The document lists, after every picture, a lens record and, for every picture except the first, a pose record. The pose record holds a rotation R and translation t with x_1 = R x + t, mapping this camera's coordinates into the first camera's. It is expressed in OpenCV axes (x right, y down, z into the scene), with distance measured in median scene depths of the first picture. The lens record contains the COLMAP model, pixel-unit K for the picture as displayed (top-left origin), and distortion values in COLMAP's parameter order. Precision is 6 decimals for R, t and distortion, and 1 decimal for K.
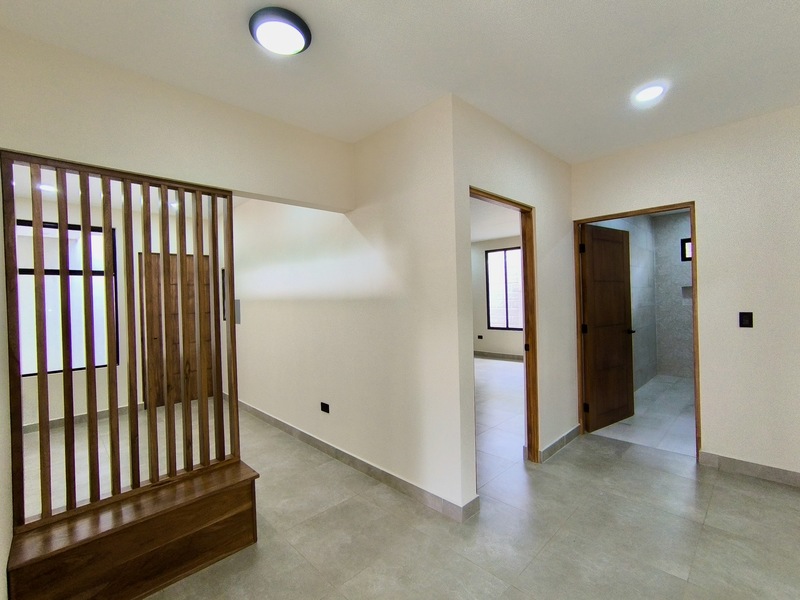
lens RADIAL K [[362.4, 0, 397.5], [0, 362.4, 298.5], [0, 0, 1]] dist [-0.040508, 0.021569]
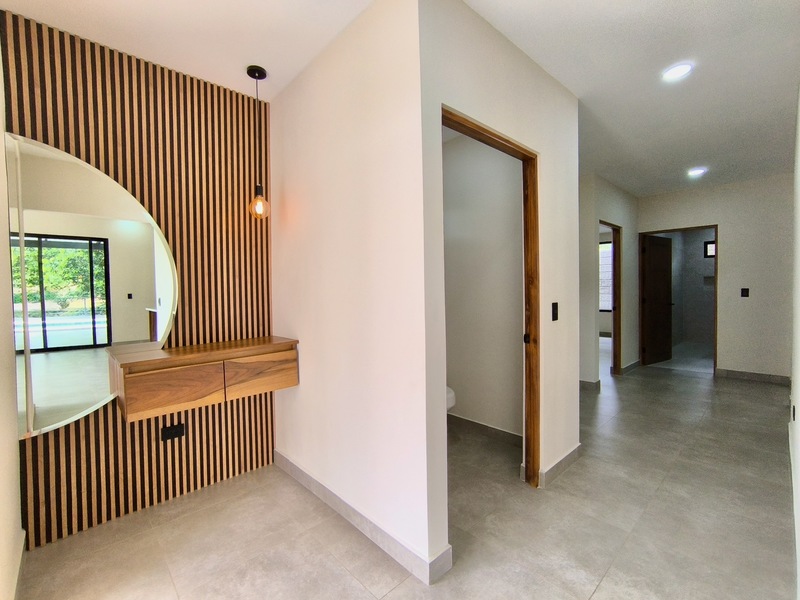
lens RADIAL K [[362.4, 0, 397.5], [0, 362.4, 298.5], [0, 0, 1]] dist [-0.040508, 0.021569]
pose [[0.999549, 0.012606, -0.027273, -0.564610], [-0.011956, 0.999644, 0.023846, 0.053479], [0.027564, -0.023509, 0.999344, -0.657509]]
